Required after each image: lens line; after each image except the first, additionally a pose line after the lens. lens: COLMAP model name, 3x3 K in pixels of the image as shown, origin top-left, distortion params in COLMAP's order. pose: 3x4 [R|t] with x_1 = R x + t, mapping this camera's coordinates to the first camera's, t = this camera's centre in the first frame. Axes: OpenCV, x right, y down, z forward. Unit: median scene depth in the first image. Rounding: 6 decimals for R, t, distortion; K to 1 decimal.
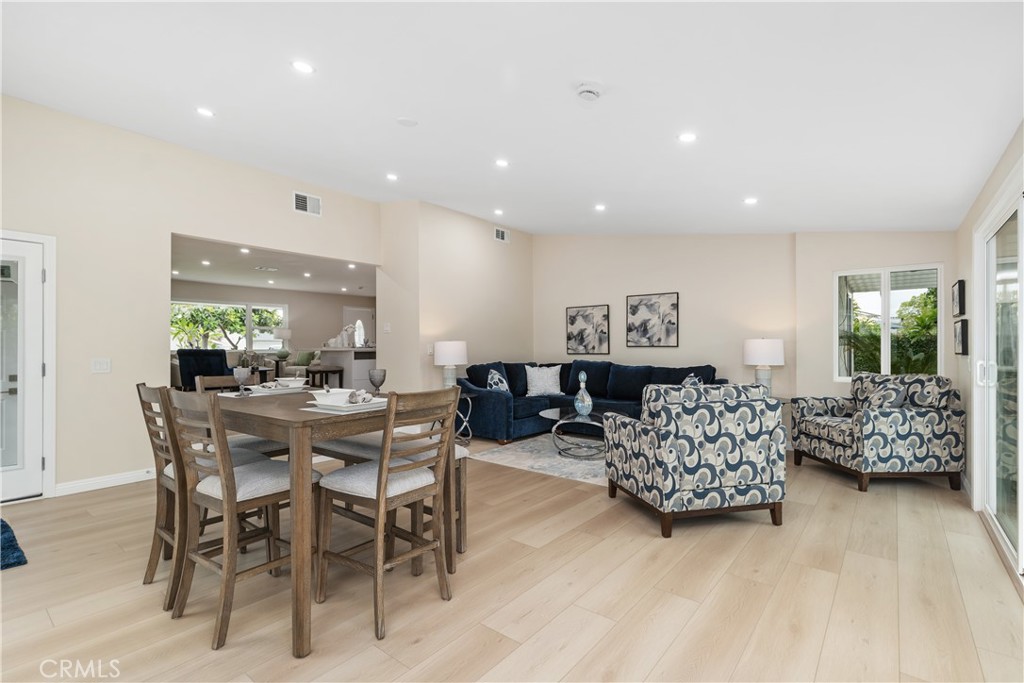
lens RADIAL K [[471.8, 0, 514.2], [0, 471.8, 342.9], [0, 0, 1]] dist [0.004953, -0.001293]
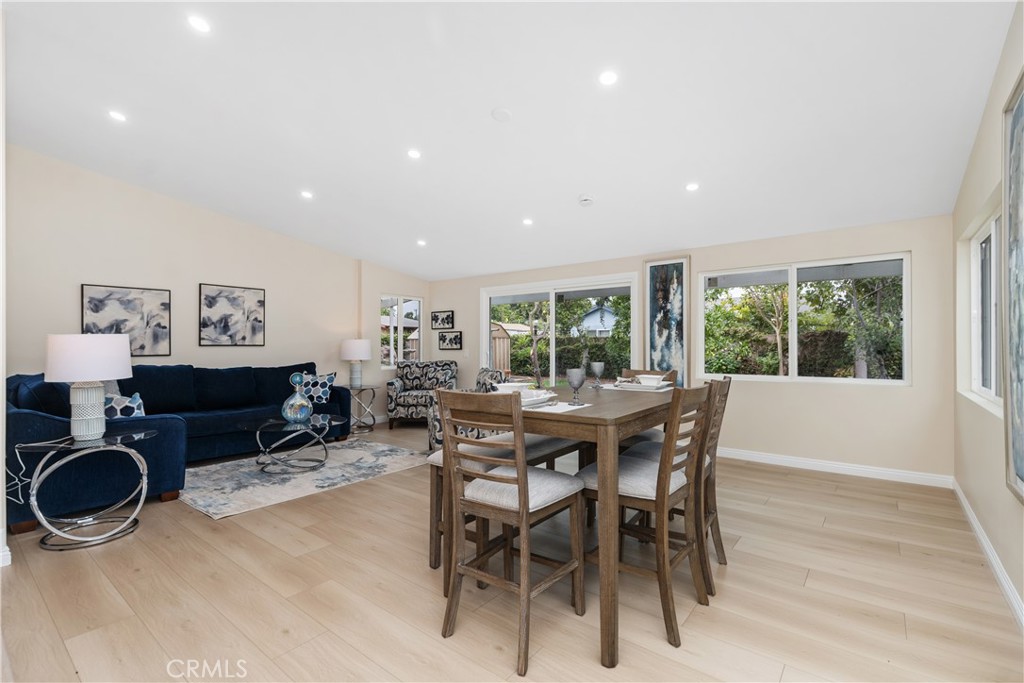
lens RADIAL K [[471.8, 0, 511.9], [0, 471.8, 341.0], [0, 0, 1]] dist [0.004953, -0.001293]
pose [[-0.023044, 0.009006, 0.999694, -0.608429], [-0.006103, 0.999940, -0.009149, 0.004408], [-0.999716, -0.006312, -0.022988, 0.498965]]
